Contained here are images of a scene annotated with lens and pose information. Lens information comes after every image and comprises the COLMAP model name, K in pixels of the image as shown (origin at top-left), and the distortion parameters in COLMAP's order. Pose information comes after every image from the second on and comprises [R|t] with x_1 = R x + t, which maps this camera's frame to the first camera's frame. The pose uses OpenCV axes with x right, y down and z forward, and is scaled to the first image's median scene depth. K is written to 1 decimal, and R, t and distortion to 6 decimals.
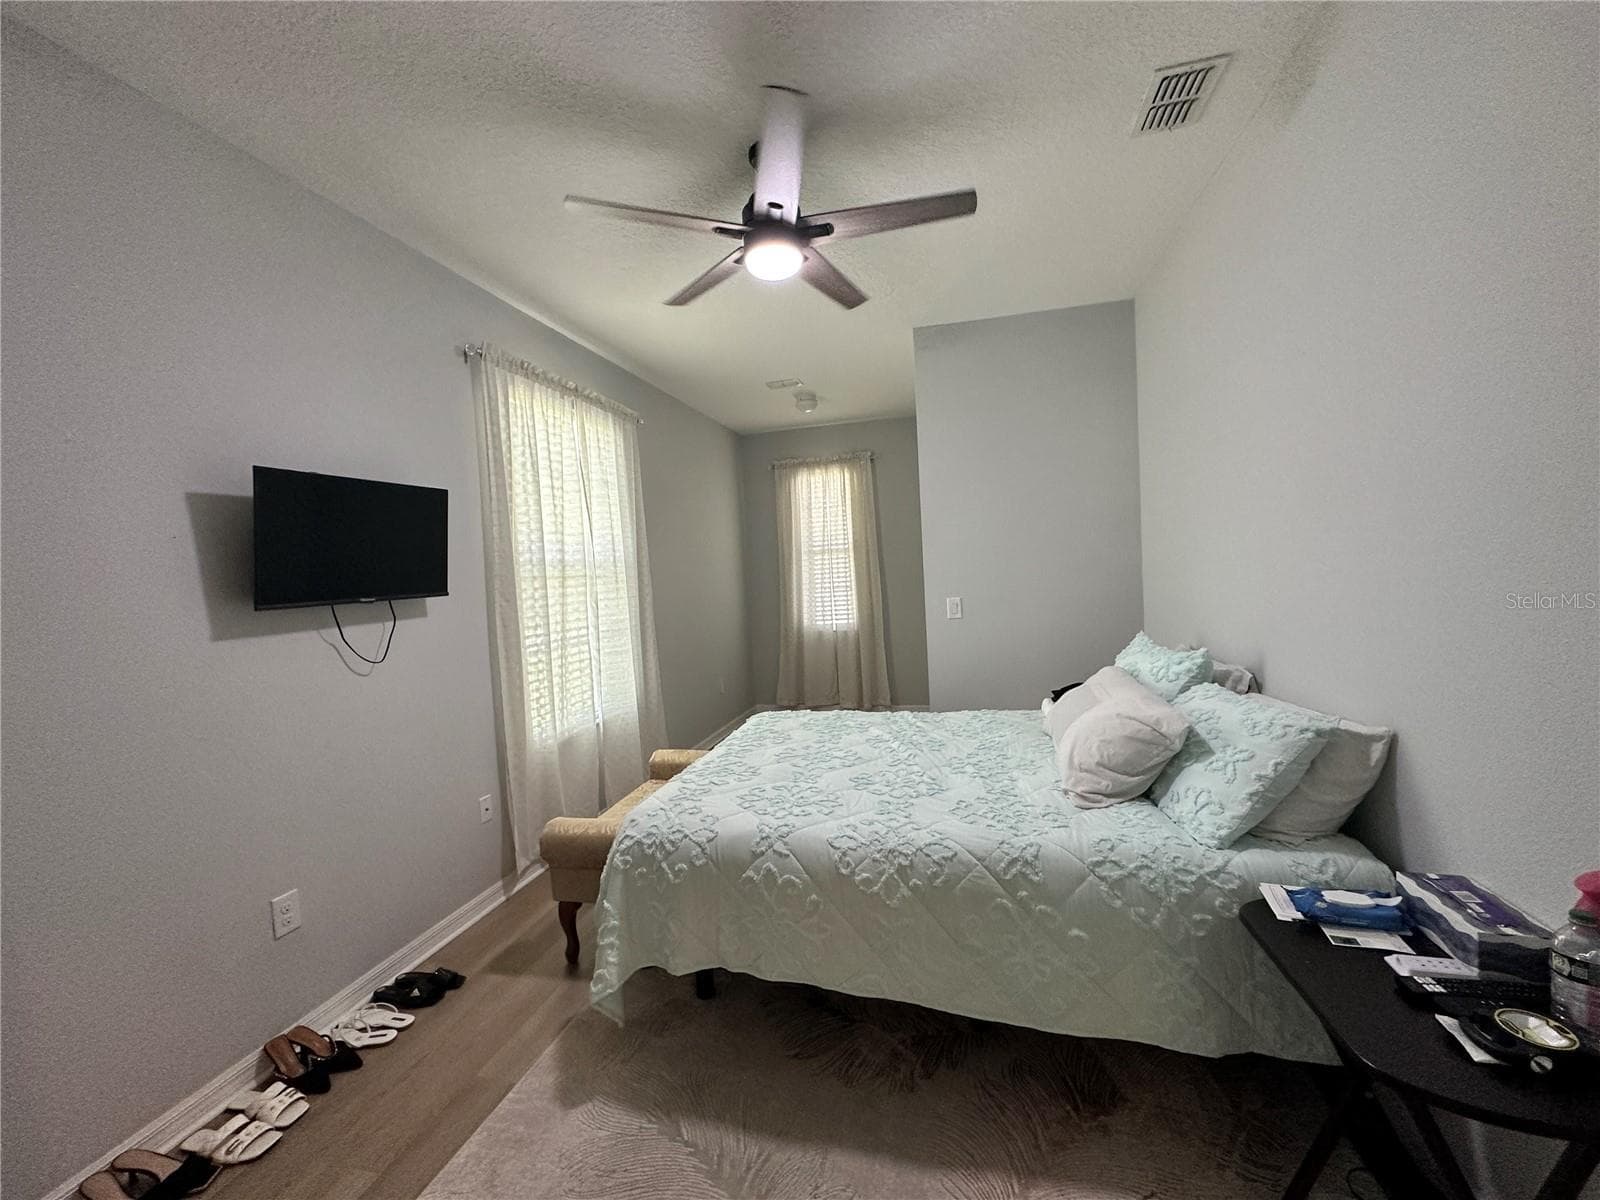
lens RADIAL K [[642.7, 0, 791.6], [0, 642.7, 602.5], [0, 0, 1]] dist [-0.000251, -0.000101]
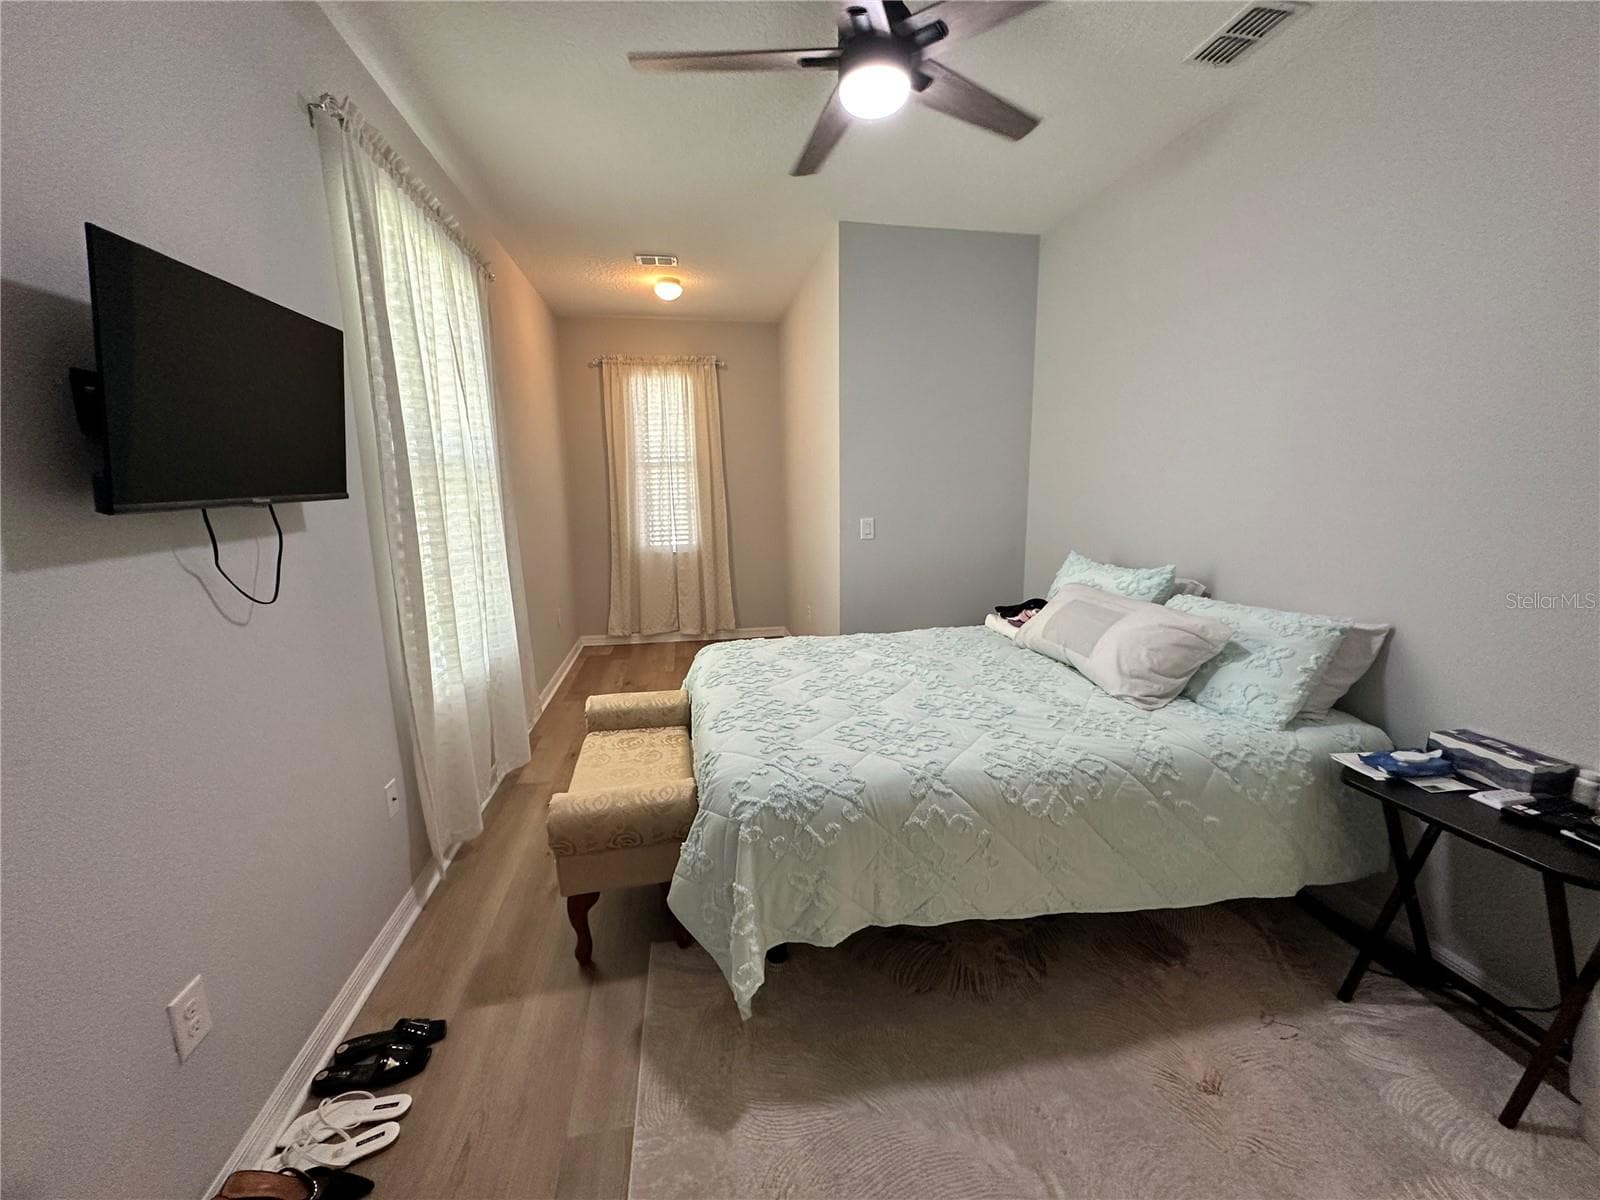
lens RADIAL K [[642.7, 0, 791.6], [0, 642.7, 602.5], [0, 0, 1]] dist [-0.000251, -0.000101]
pose [[0.907169, -0.035825, 0.419238, -0.557023], [-0.014965, 0.992991, 0.117236, 0.015054], [-0.420500, -0.112626, 0.900275, 0.280170]]
